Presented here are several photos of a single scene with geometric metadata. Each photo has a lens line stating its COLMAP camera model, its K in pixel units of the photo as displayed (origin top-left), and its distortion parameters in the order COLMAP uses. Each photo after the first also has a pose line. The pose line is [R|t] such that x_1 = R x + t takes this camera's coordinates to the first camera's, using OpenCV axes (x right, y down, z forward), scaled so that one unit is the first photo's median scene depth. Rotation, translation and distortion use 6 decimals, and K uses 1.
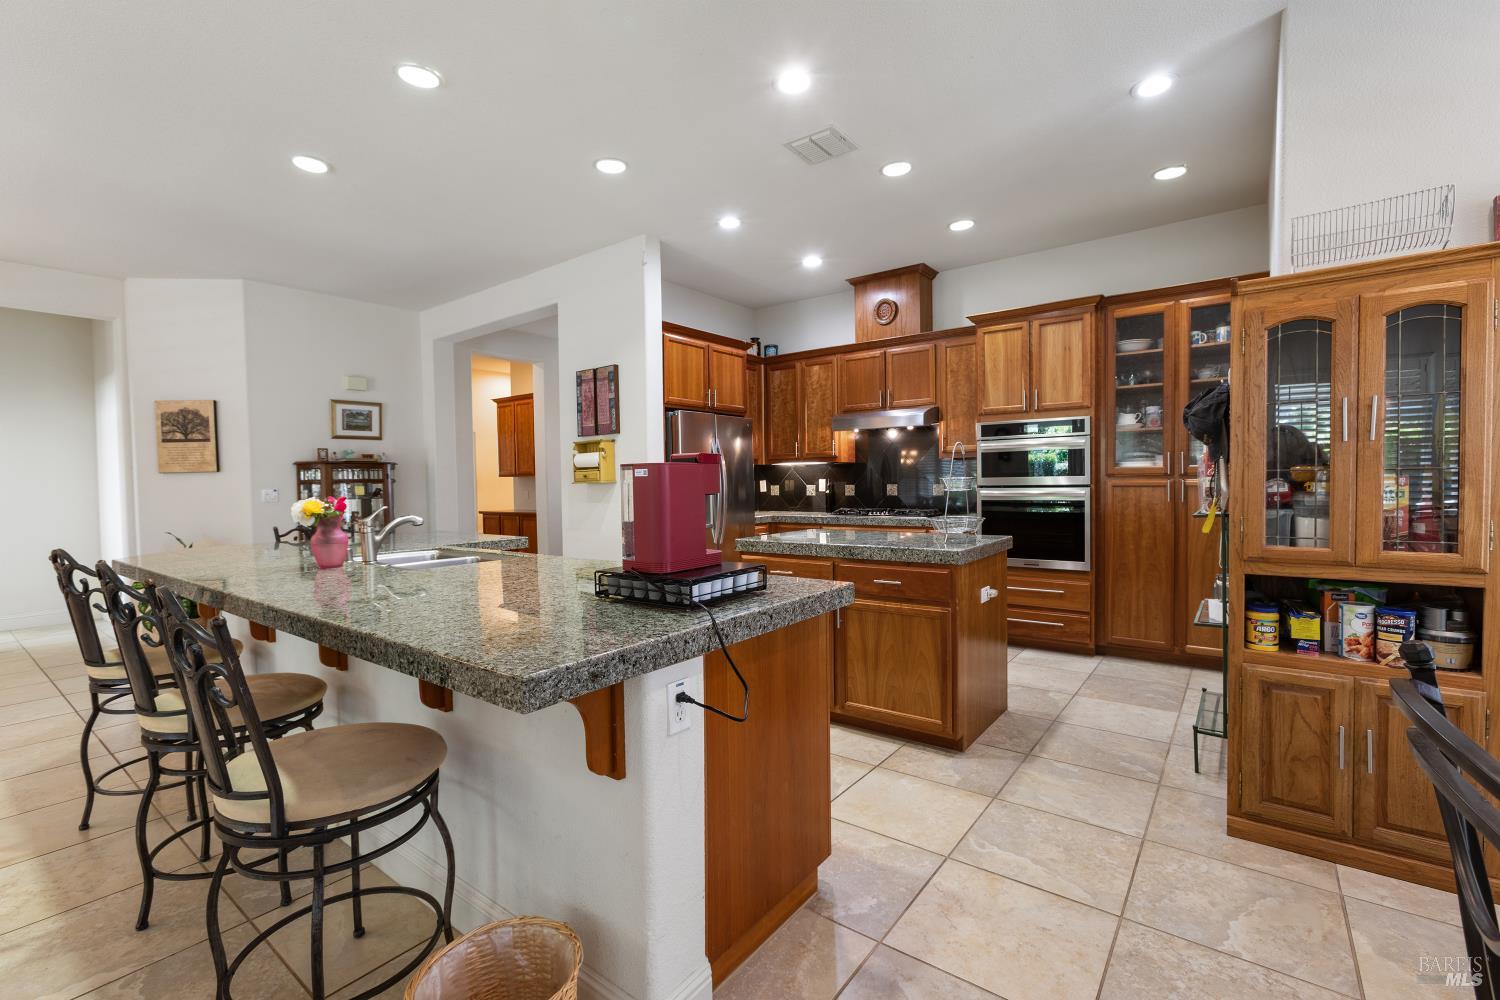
lens RADIAL K [[665.8, 0, 739.9], [0, 665.8, 499.2], [0, 0, 1]] dist [-0.031993, 0.030622]
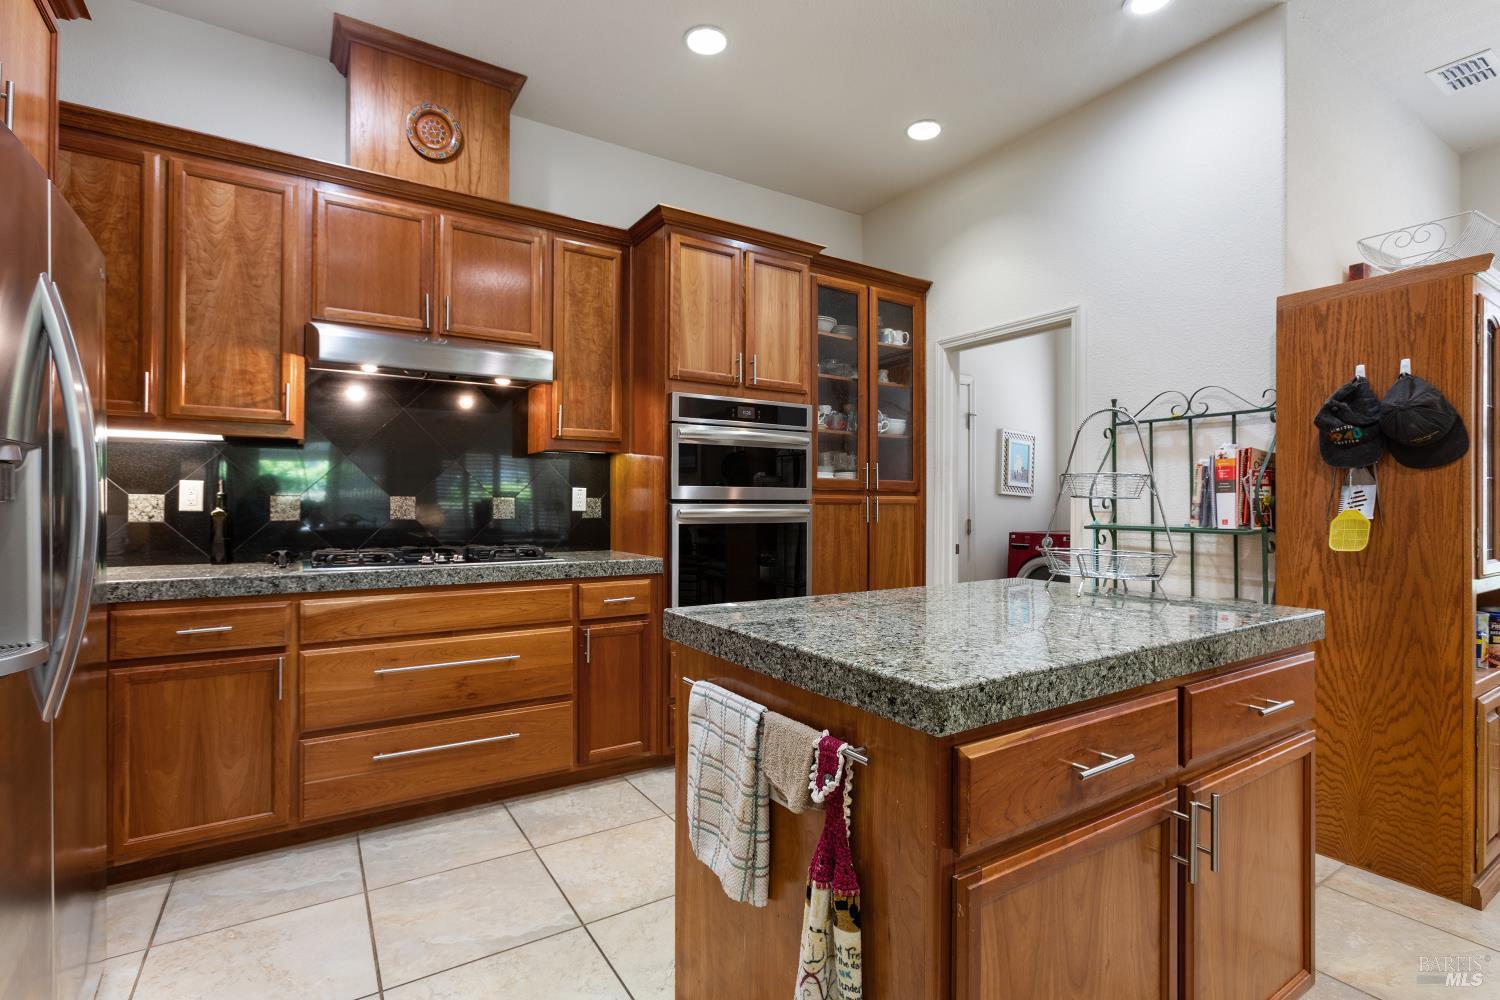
lens RADIAL K [[696.9, 0, 740.5], [0, 696.9, 501.6], [0, 0, 1]] dist [-0.011538, 0.000253]
pose [[0.343342, 0.021804, 0.938957, -0.173772], [0.017851, 0.999398, -0.029735, 0.000727], [-0.939041, 0.026970, 0.342746, 0.657624]]
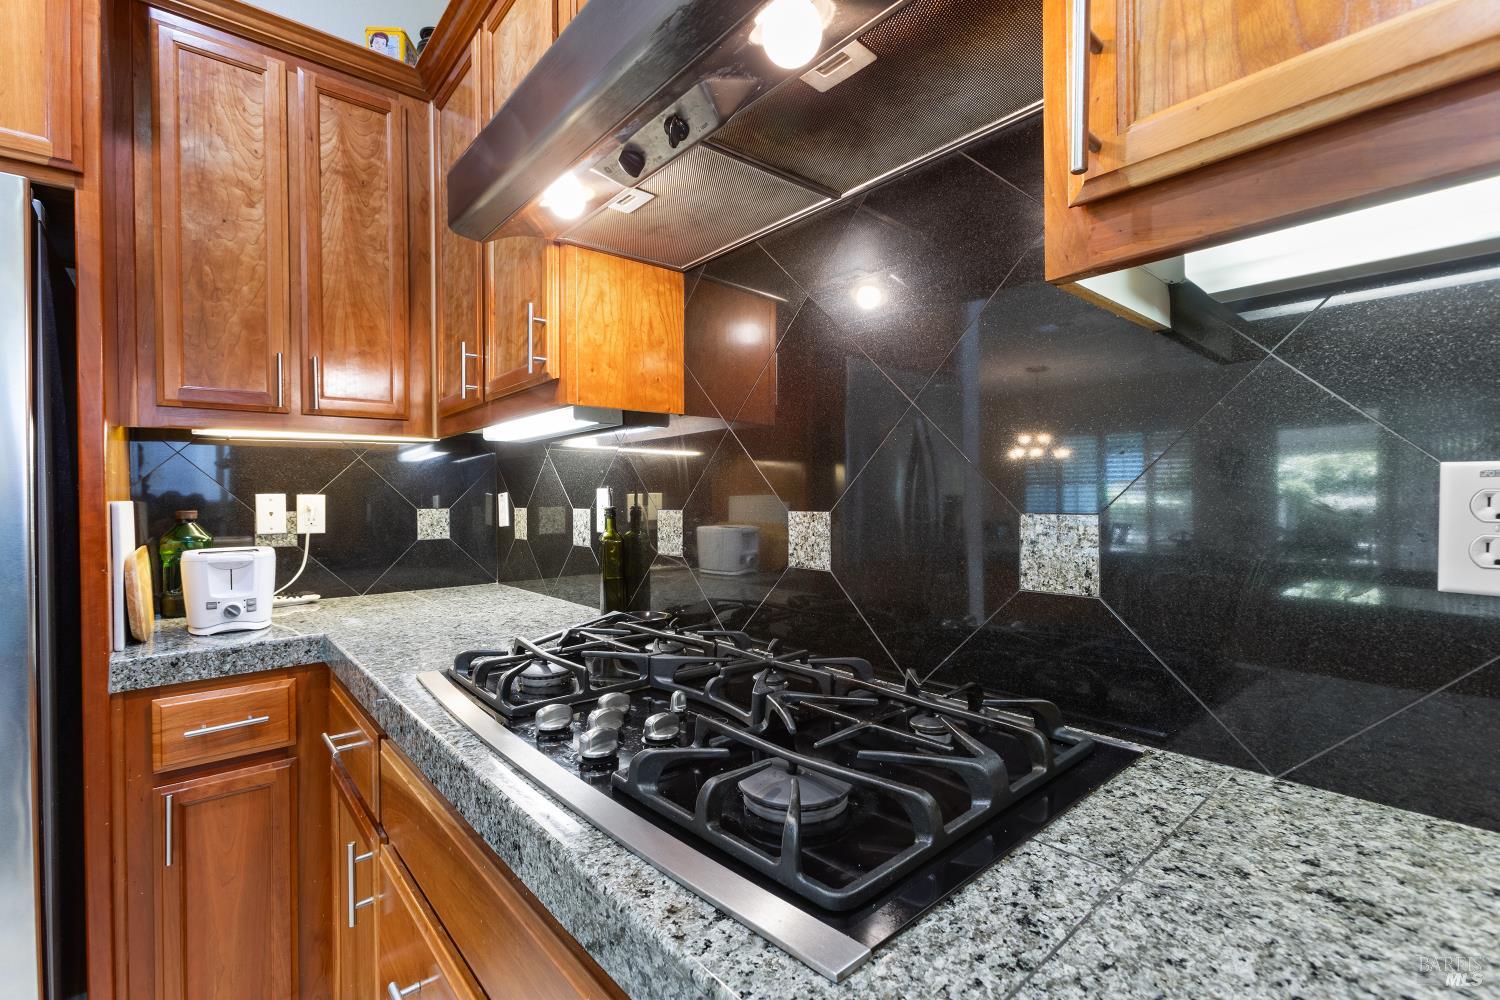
lens RADIAL K [[657.0, 0, 732.8], [0, 657.0, 490.5], [0, 0, 1]] dist [-0.007020, 0.000304]
pose [[0.978767, 0.000998, -0.204973, 0.270072], [-0.008930, 0.999246, -0.037779, -0.022995], [0.204780, 0.038807, 0.978038, 0.885455]]
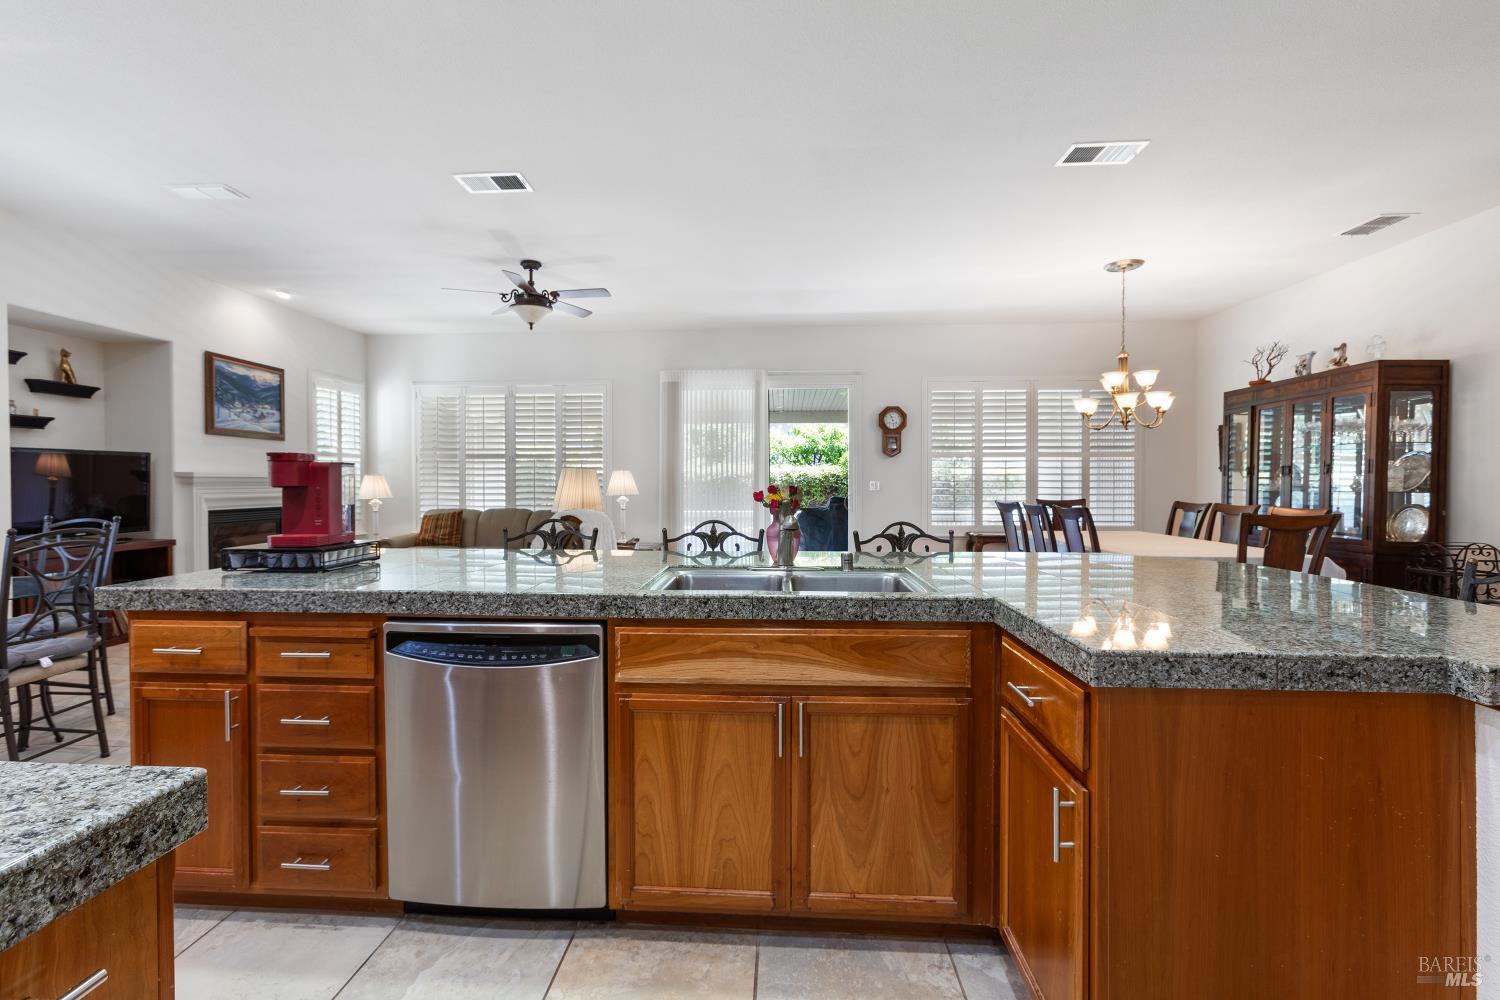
lens RADIAL K [[684.7, 0, 740.0], [0, 684.7, 491.1], [0, 0, 1]] dist [0.000219, 0.000411]
pose [[-0.827767, 0.023945, -0.560560, -0.009808], [-0.002187, 0.998944, 0.045900, -0.019698], [0.561067, 0.039221, -0.826841, 0.842003]]
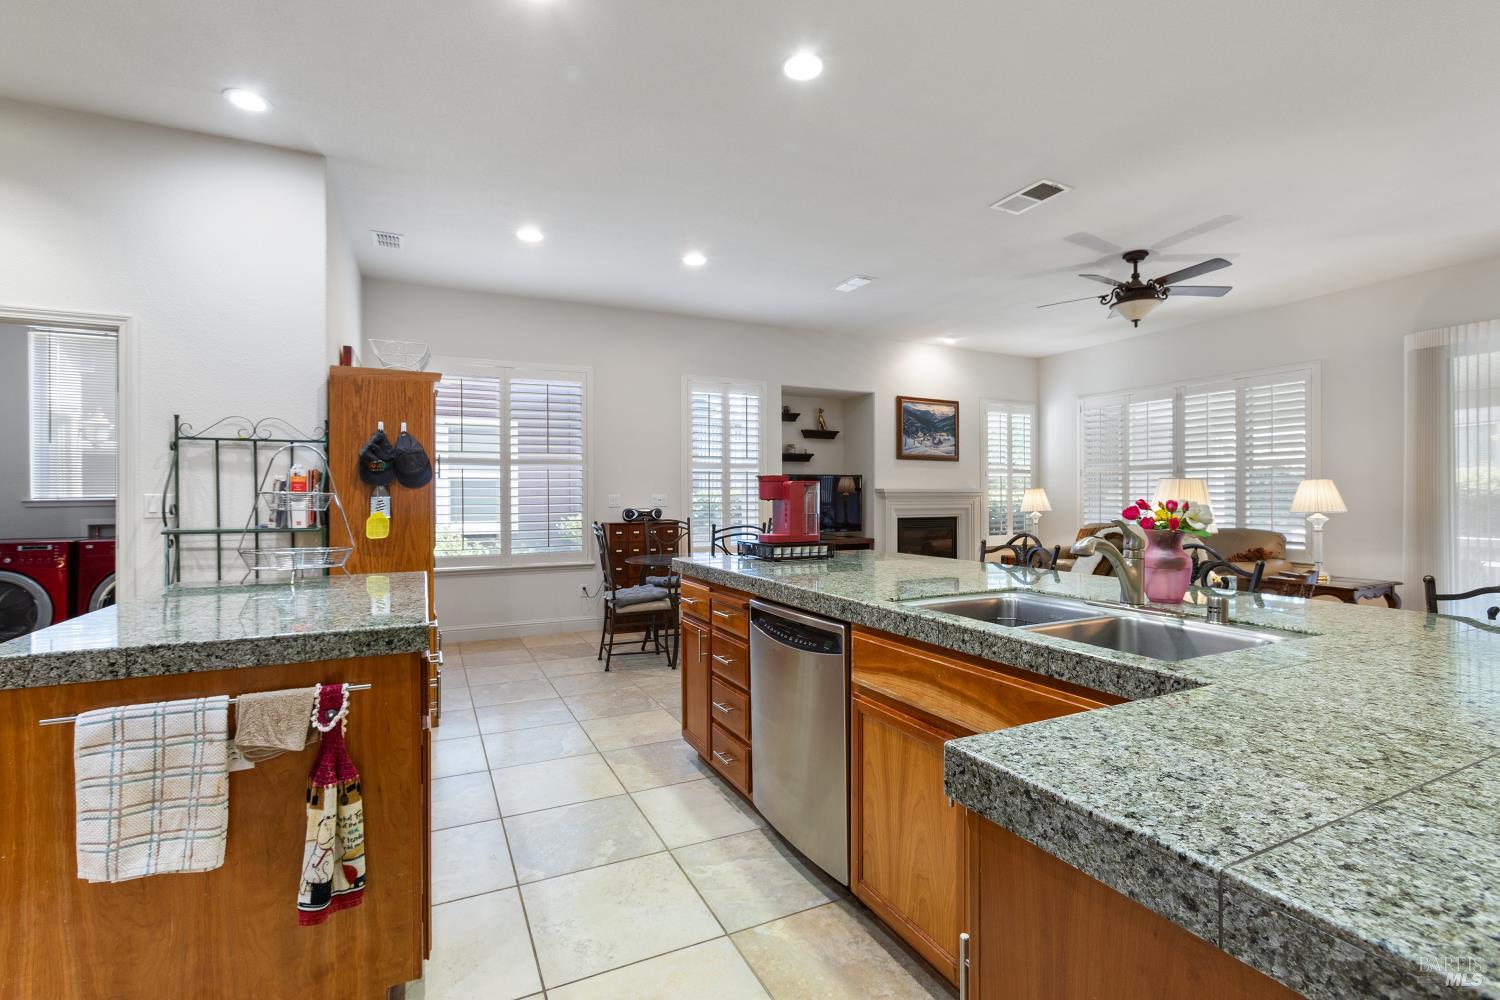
lens RADIAL K [[678.7, 0, 743.0], [0, 678.7, 500.6], [0, 0, 1]] dist [-0.025490, 0.017200]
pose [[-0.896792, 0.016984, 0.442127, -0.256566], [0.030601, 0.999251, 0.023685, -0.015625], [-0.441394, 0.034770, -0.896640, 0.875141]]
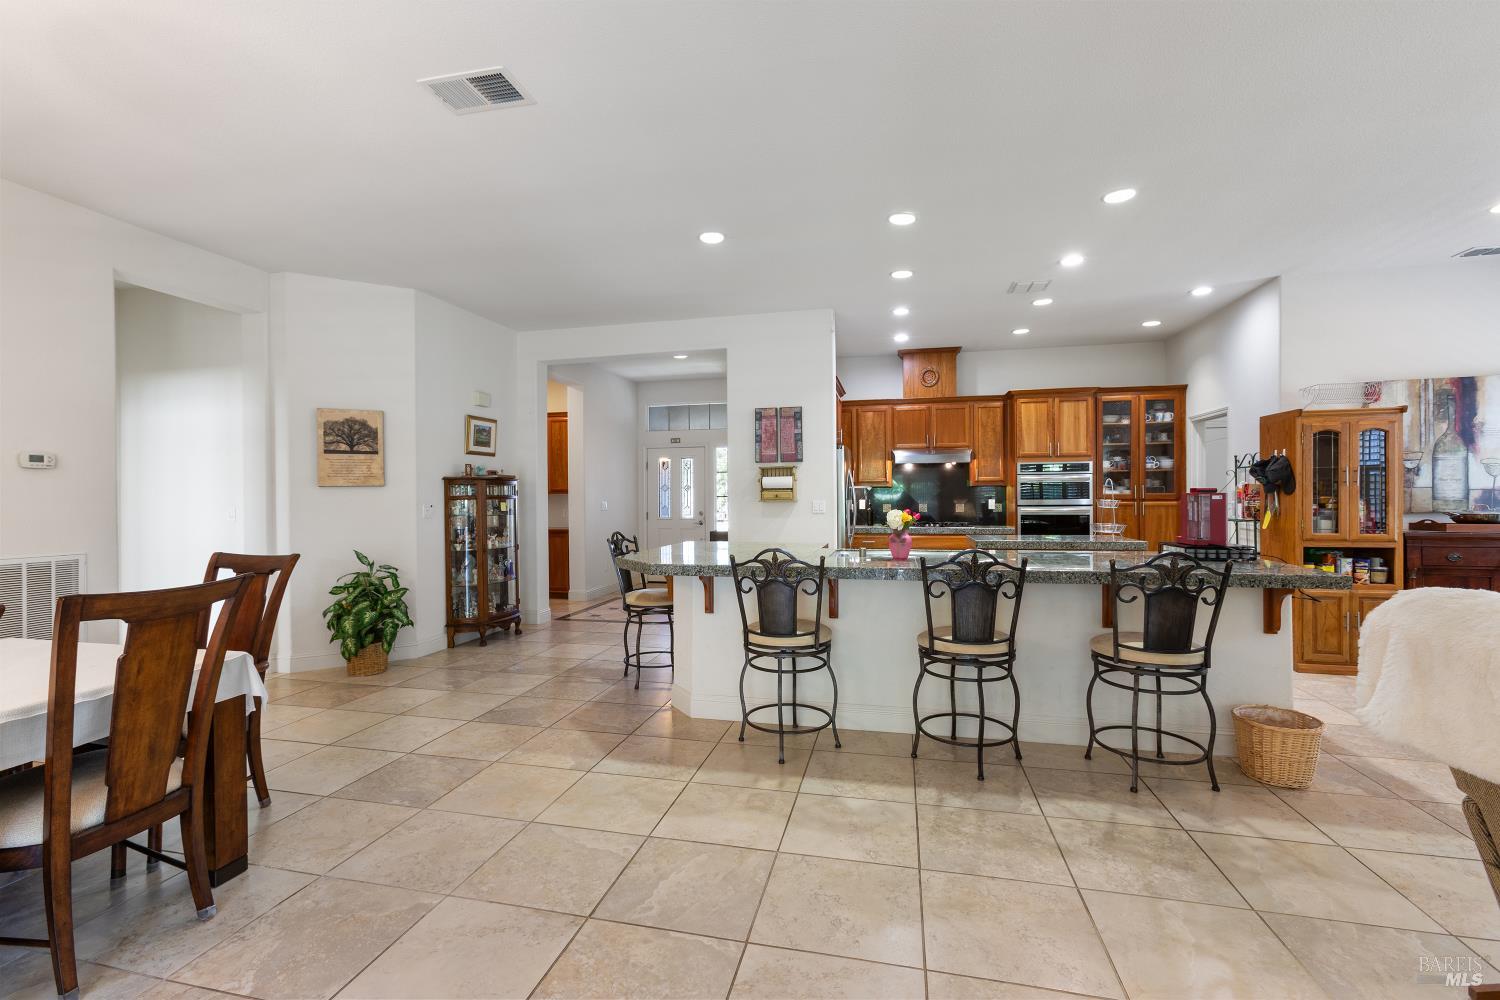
lens RADIAL K [[660.8, 0, 739.4], [0, 660.8, 497.9], [0, 0, 1]] dist [-0.021601, 0.013965]
pose [[0.912446, 0.010160, 0.409072, -0.720491], [0.003128, 0.999489, -0.031800, 0.007240], [-0.409186, 0.030296, 0.911948, -0.073248]]
